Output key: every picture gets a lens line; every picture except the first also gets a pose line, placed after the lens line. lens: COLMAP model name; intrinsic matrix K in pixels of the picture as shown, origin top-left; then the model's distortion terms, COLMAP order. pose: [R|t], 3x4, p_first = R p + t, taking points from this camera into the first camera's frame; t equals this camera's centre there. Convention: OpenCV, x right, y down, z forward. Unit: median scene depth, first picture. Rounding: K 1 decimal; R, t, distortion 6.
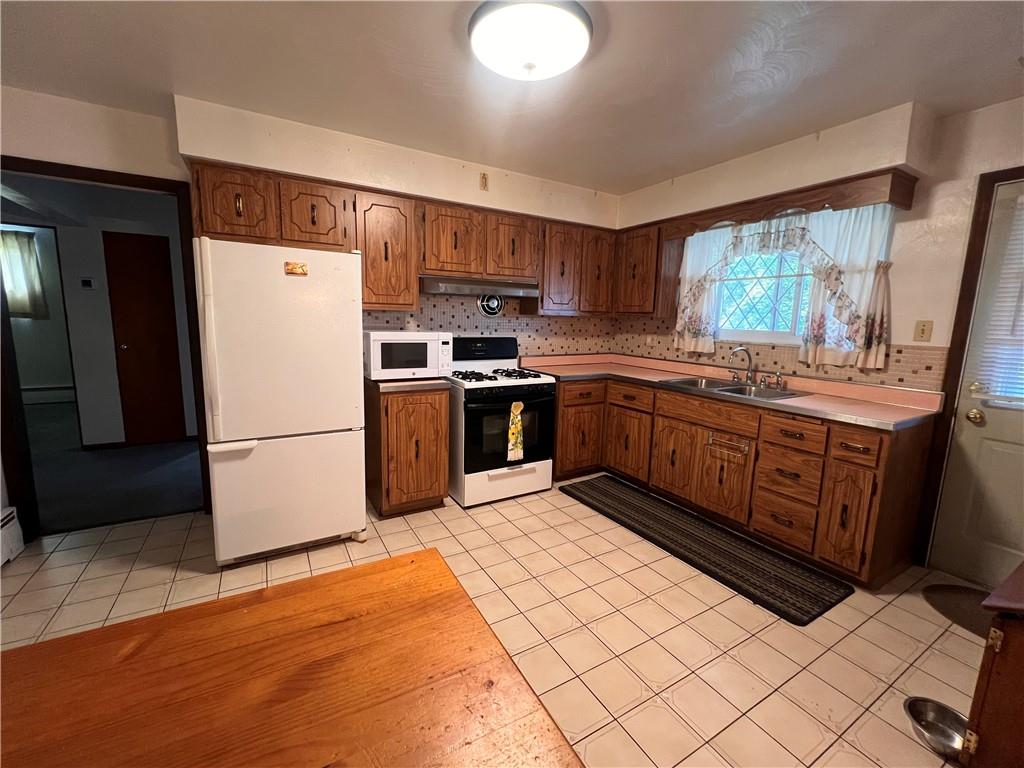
lens RADIAL K [[421.6, 0, 508.6], [0, 421.6, 383.5], [0, 0, 1]] dist [-0.004937, -0.000381]
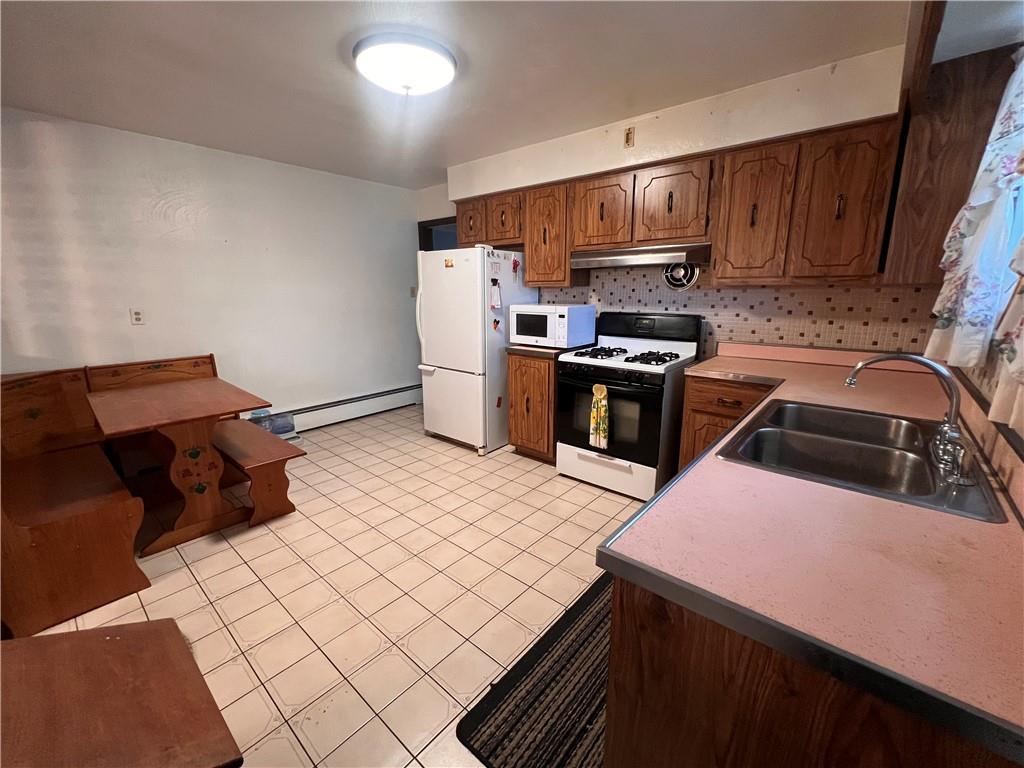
lens RADIAL K [[421.6, 0, 511.4], [0, 421.6, 382.8], [0, 0, 1]] dist [-0.004937, -0.000381]
pose [[0.332609, 0.181209, -0.925491, 0.763266], [-0.130596, 0.980761, 0.145097, -0.063913], [0.933979, 0.072605, 0.349875, 0.481175]]
